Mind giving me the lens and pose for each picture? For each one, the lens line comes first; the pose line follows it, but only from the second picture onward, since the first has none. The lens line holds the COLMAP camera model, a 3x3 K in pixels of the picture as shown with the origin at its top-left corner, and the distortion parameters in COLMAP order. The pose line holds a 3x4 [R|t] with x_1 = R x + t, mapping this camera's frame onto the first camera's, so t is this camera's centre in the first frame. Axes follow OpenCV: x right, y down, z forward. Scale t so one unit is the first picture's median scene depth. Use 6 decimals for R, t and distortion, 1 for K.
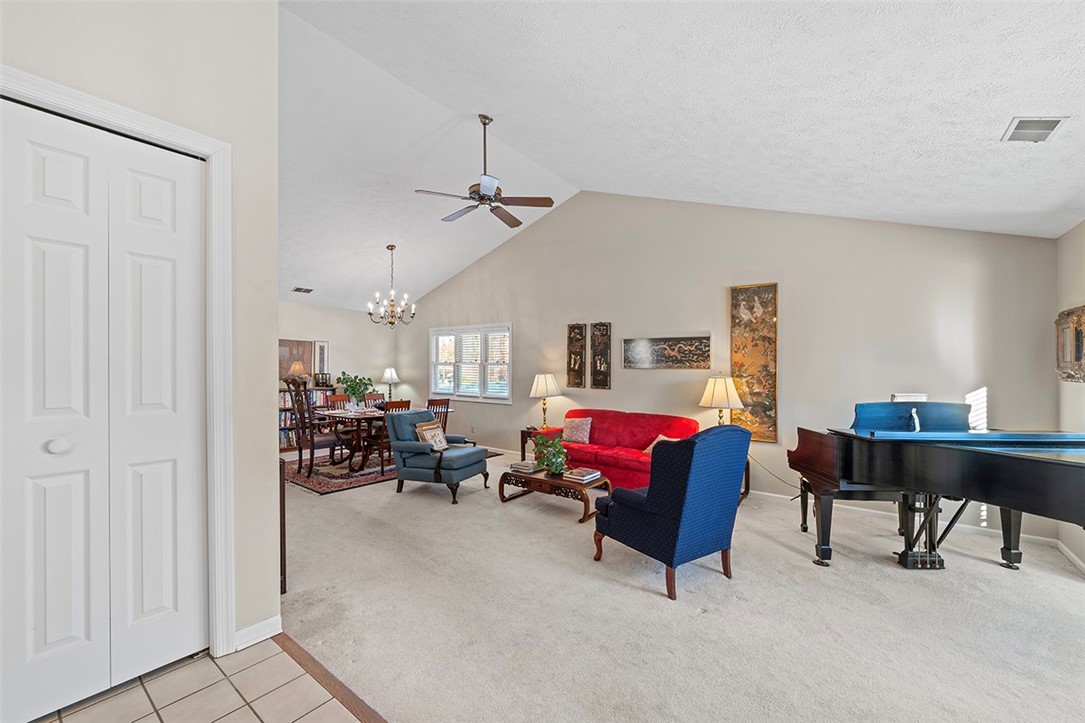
lens RADIAL K [[442.4, 0, 539.5], [0, 442.4, 366.9], [0, 0, 1]] dist [0.003150, -0.001362]
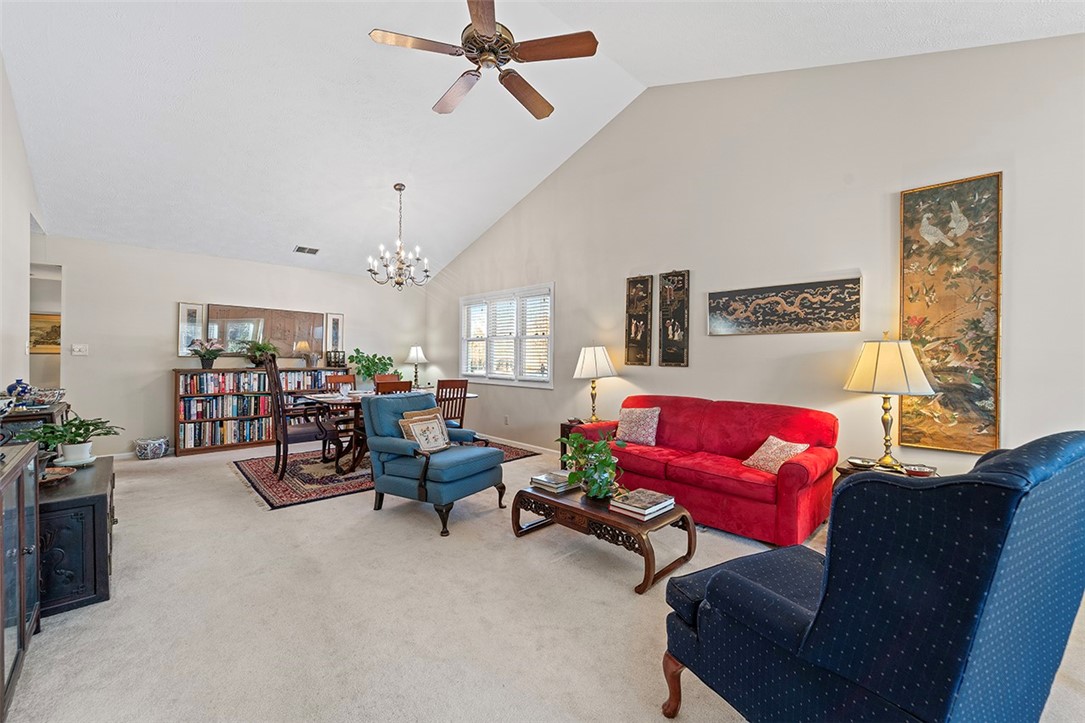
lens RADIAL K [[442.4, 0, 549.4], [0, 442.4, 370.1], [0, 0, 1]] dist [0.003150, -0.001362]
pose [[0.991753, 0.004055, -0.128102, 0.038574], [-0.000301, 0.999570, 0.029310, 0.039746], [0.128166, -0.029030, 0.991328, 0.326440]]
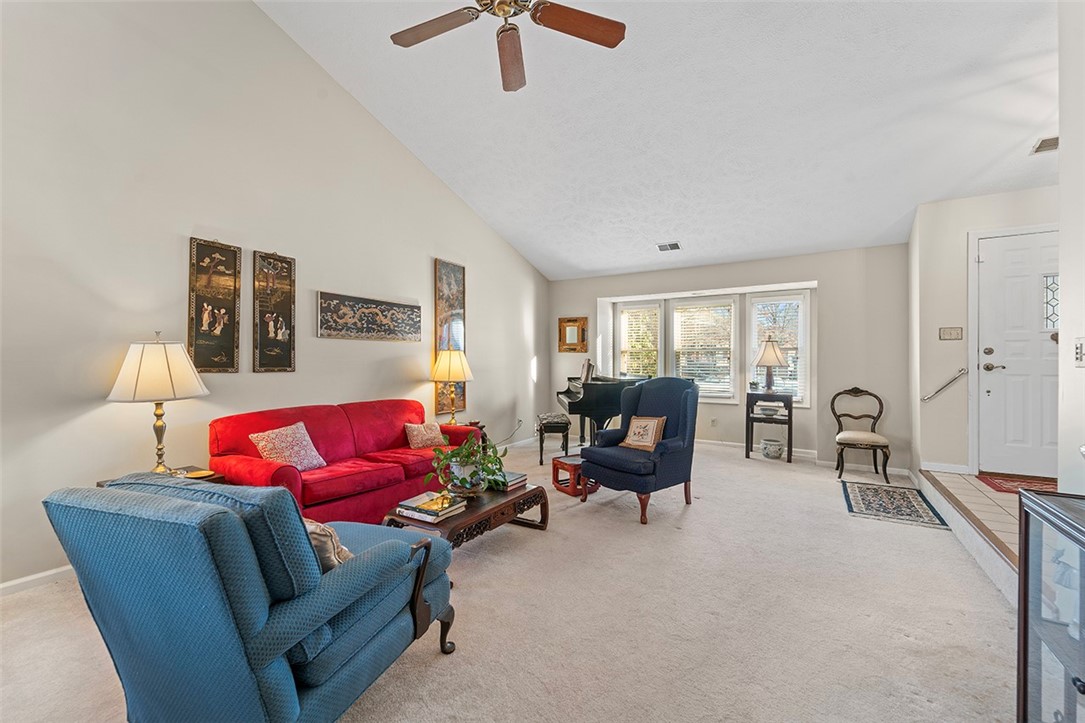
lens RADIAL K [[442.4, 0, 540.2], [0, 442.4, 358.8], [0, 0, 1]] dist [0.003150, -0.001362]
pose [[-0.116288, 0.003936, 0.993208, -0.521204], [0.006484, 0.999974, -0.003204, 0.041611], [-0.993194, 0.006068, -0.116311, 0.838267]]
